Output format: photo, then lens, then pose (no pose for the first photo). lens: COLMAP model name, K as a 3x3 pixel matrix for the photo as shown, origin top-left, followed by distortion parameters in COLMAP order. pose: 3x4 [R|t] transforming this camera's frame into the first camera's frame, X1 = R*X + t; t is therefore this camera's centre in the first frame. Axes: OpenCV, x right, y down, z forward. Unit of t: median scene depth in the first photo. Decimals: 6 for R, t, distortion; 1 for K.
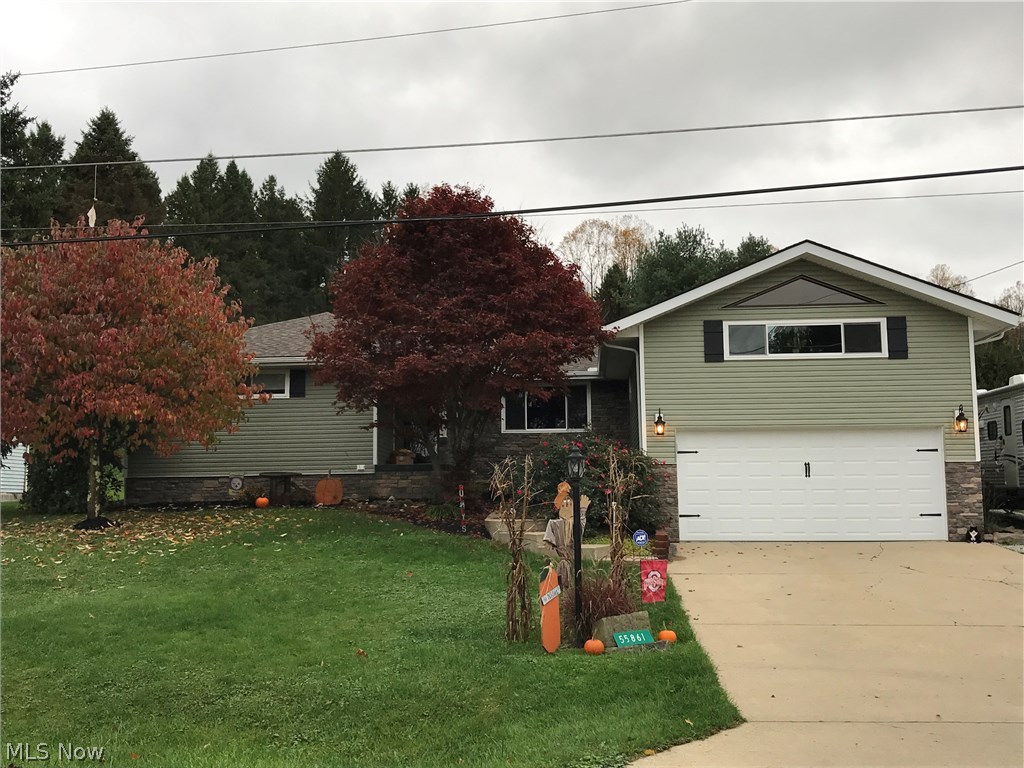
lens RADIAL K [[1079.9, 0, 509.6], [0, 1079.9, 383.8], [0, 0, 1]] dist [0.018962, 0.000000]
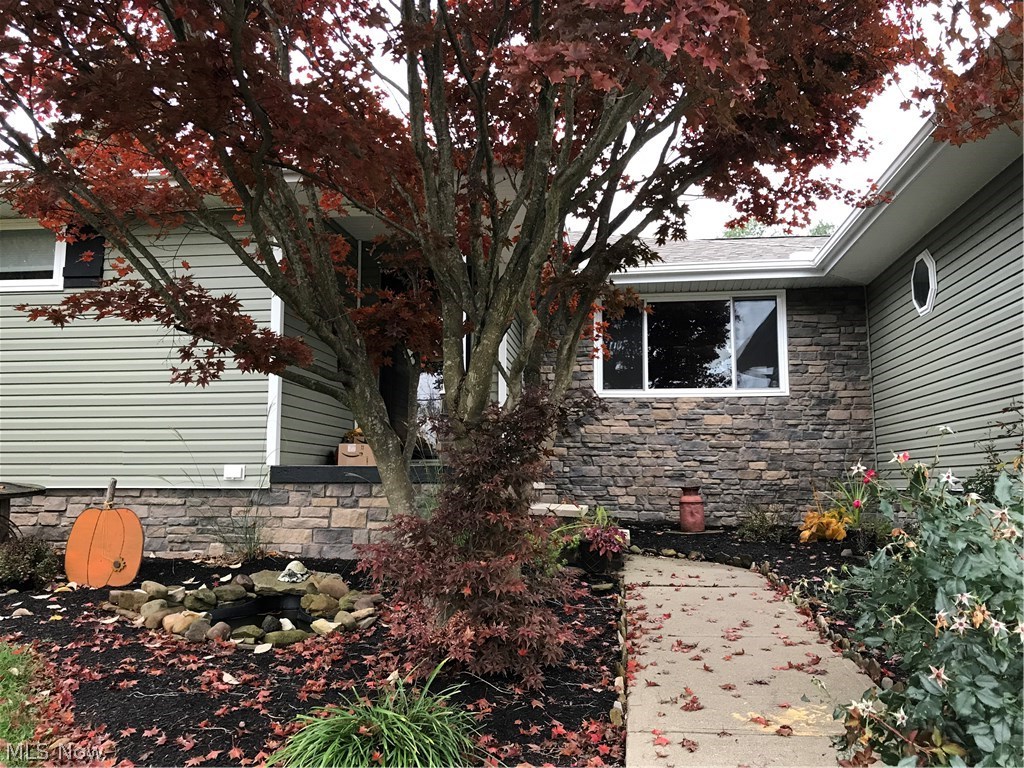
lens RADIAL K [[838.2, 0, 512.7], [0, 838.2, 382.7], [0, 0, 1]] dist [0.022255, -0.028896]
pose [[0.998320, 0.008653, -0.057291, -0.025119], [-0.008887, 0.999953, -0.003820, 0.046934], [0.057256, 0.004323, 0.998350, 0.716029]]
